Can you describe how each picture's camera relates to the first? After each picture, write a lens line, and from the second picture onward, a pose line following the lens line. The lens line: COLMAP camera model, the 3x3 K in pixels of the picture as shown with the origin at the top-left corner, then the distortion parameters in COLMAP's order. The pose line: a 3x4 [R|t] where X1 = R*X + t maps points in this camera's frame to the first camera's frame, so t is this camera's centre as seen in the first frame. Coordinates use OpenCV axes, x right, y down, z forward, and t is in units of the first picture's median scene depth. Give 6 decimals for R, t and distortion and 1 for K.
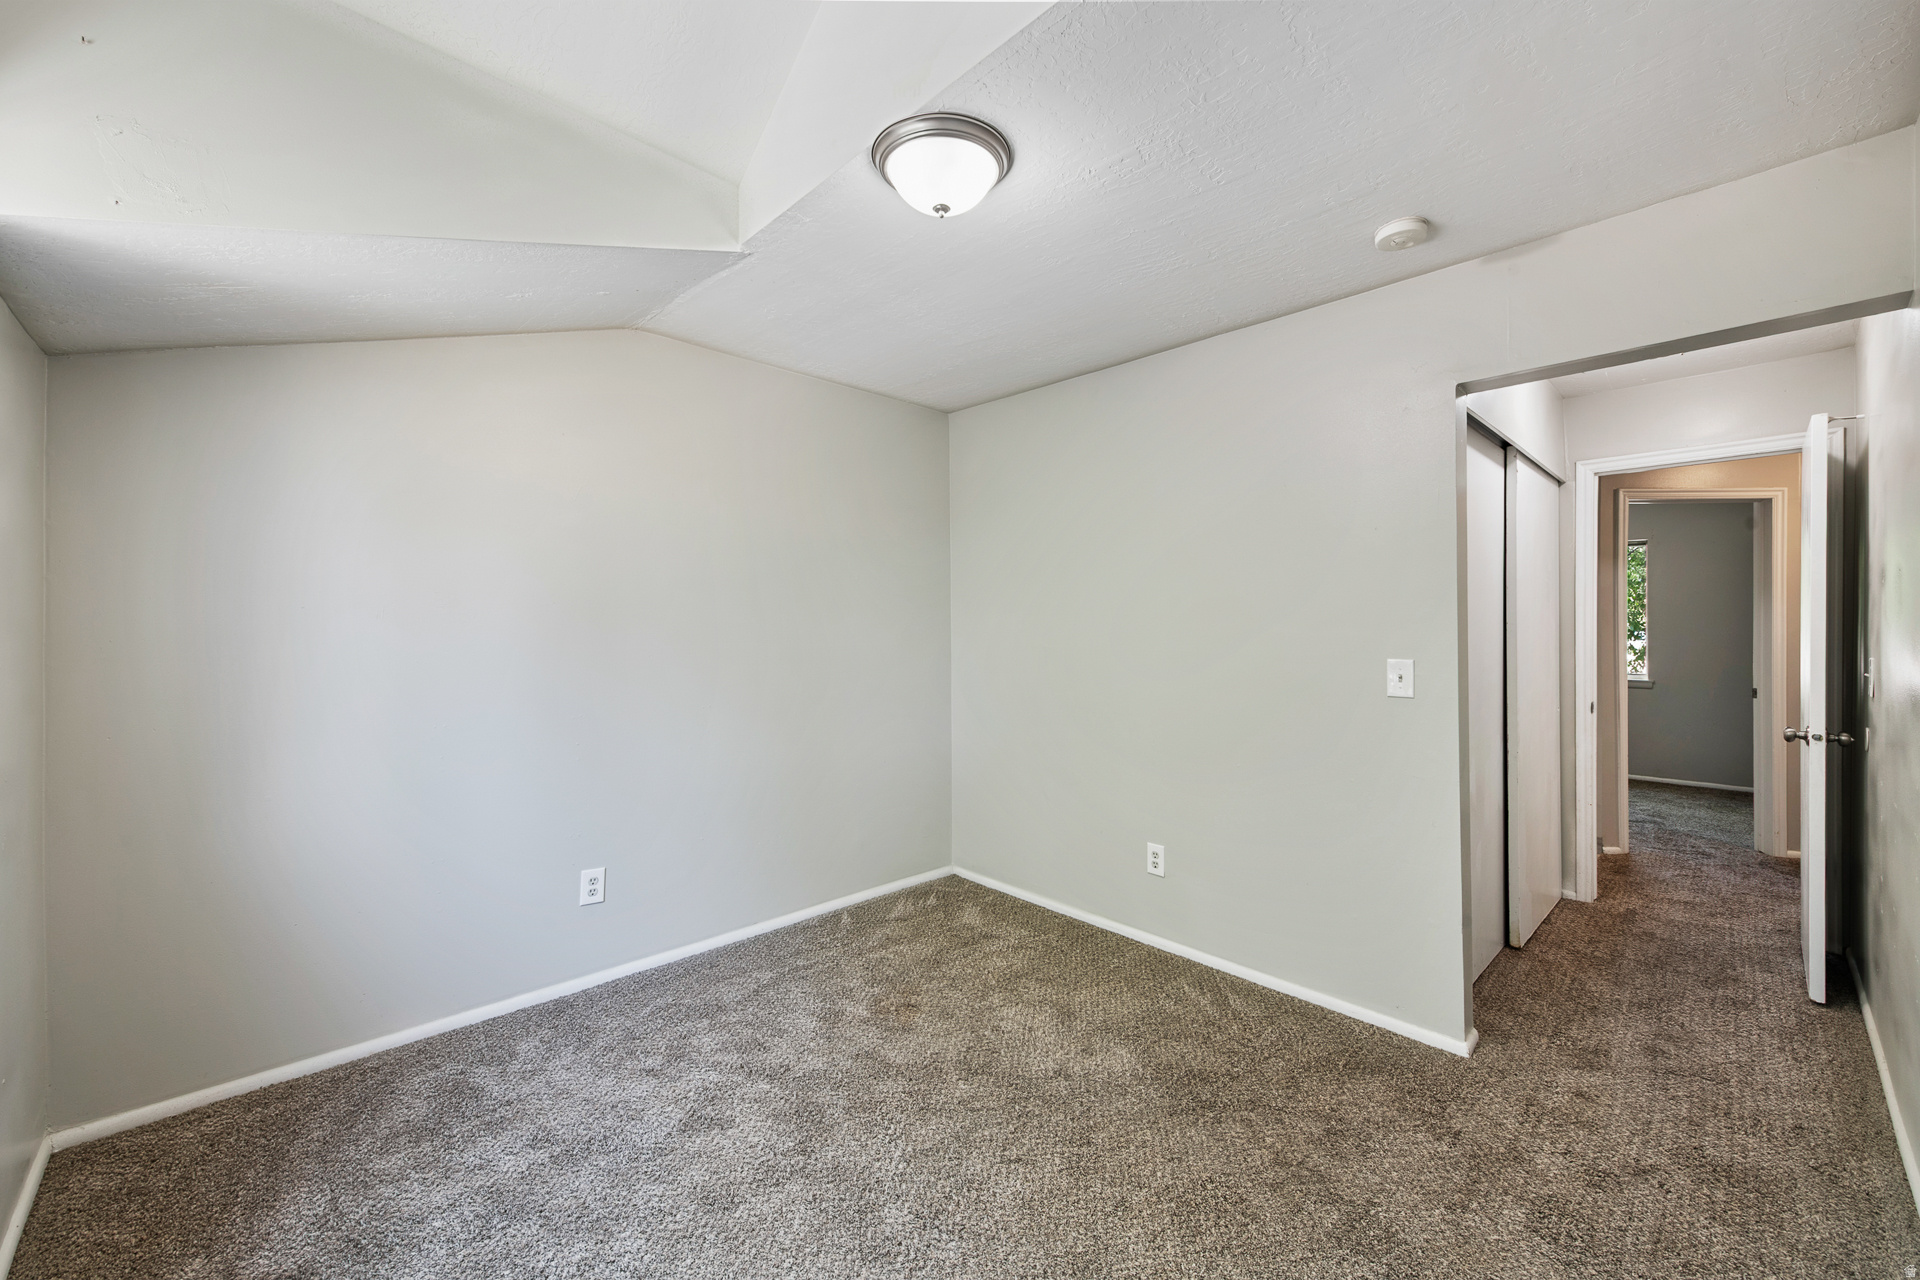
lens RADIAL K [[759.4, 0, 963.3], [0, 759.4, 627.4], [0, 0, 1]] dist [0.004328, -0.003550]
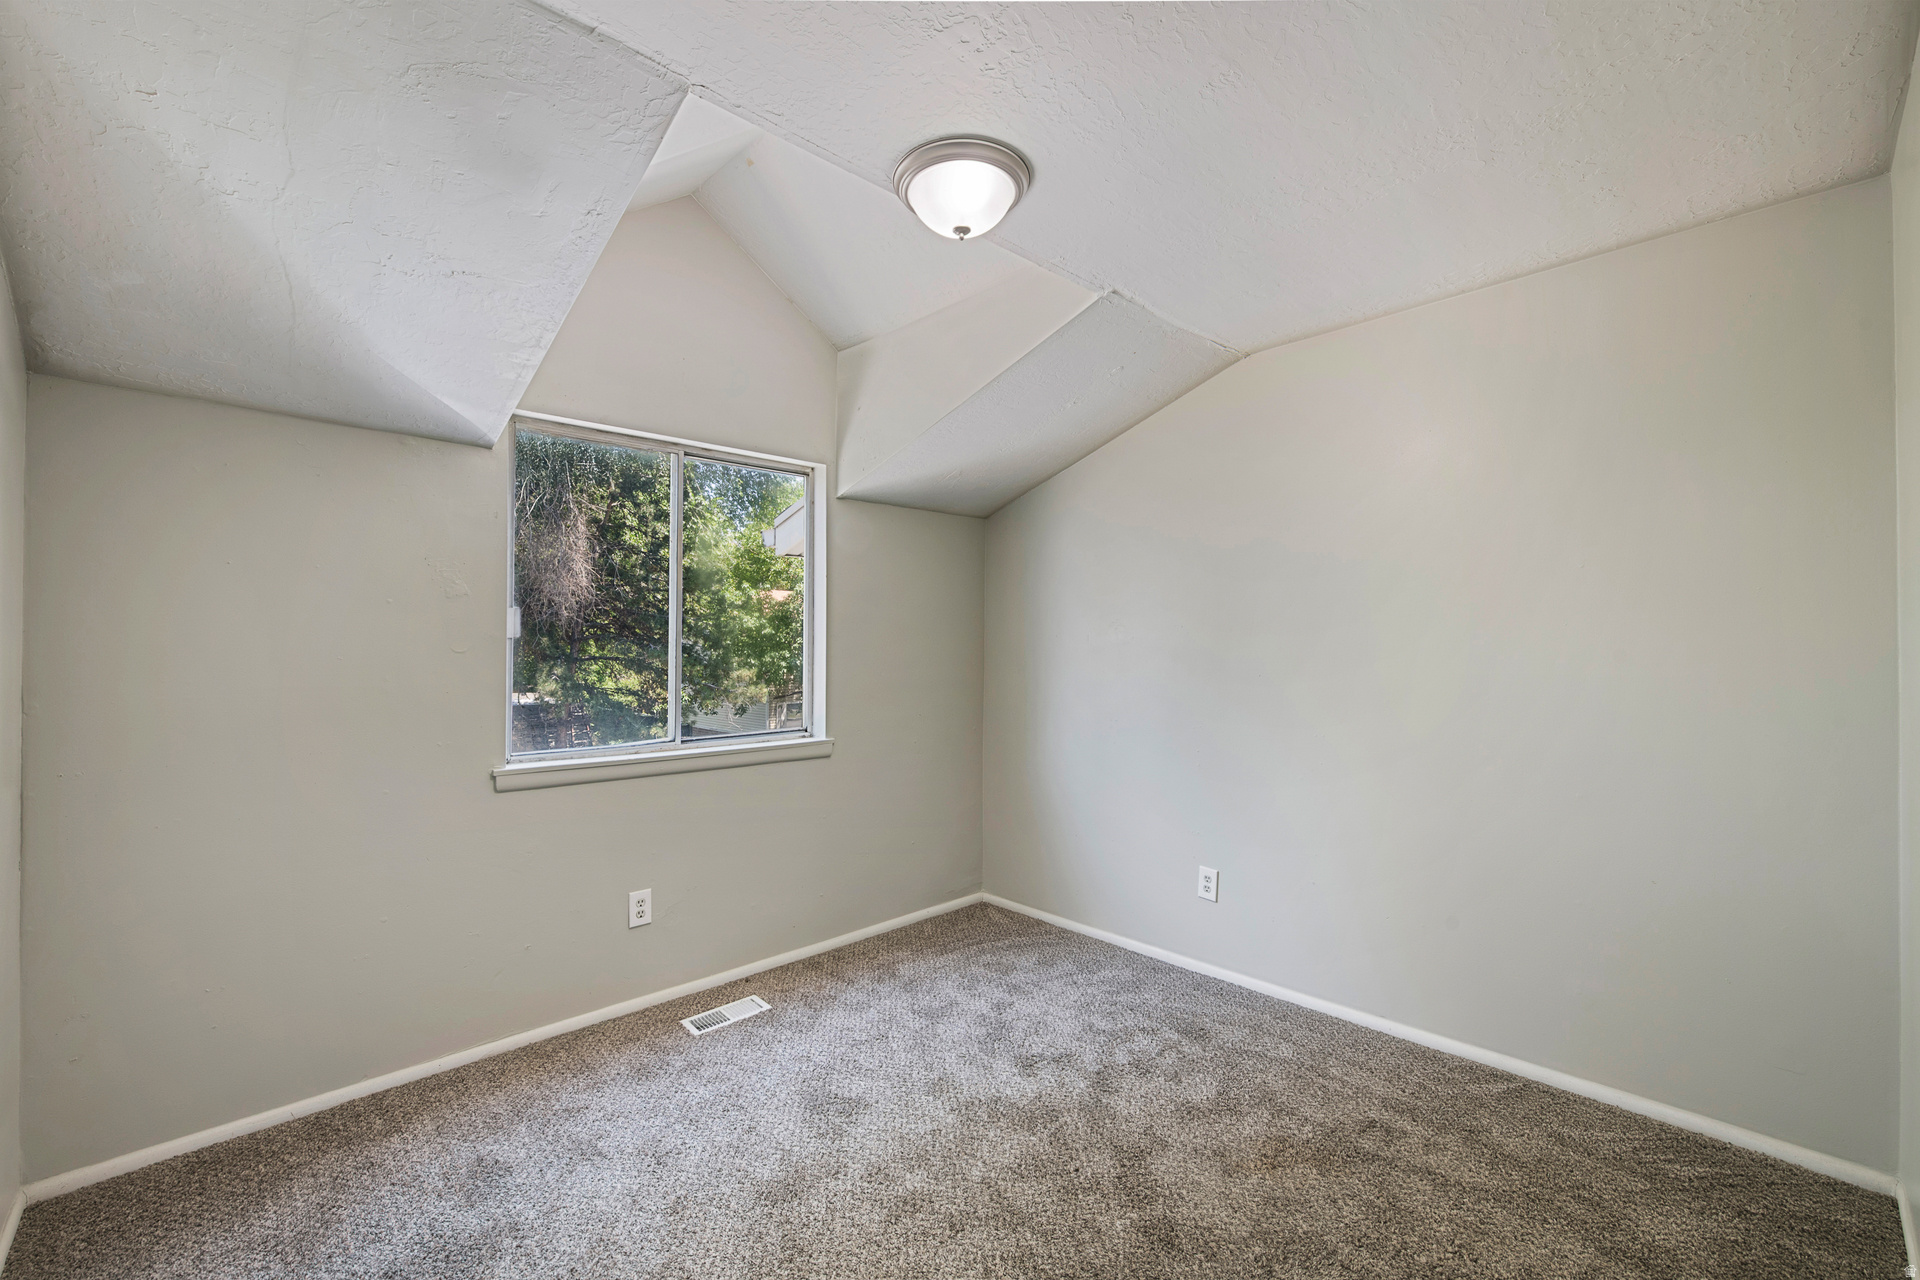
lens RADIAL K [[797.1, 0, 975.3], [0, 797.1, 605.7], [0, 0, 1]] dist [-0.004602, 0.000880]
pose [[0.007839, -0.044496, -0.998979, 0.818121], [-0.001795, 0.999007, -0.044511, -0.006082], [0.999968, 0.002142, 0.007751, 0.798927]]
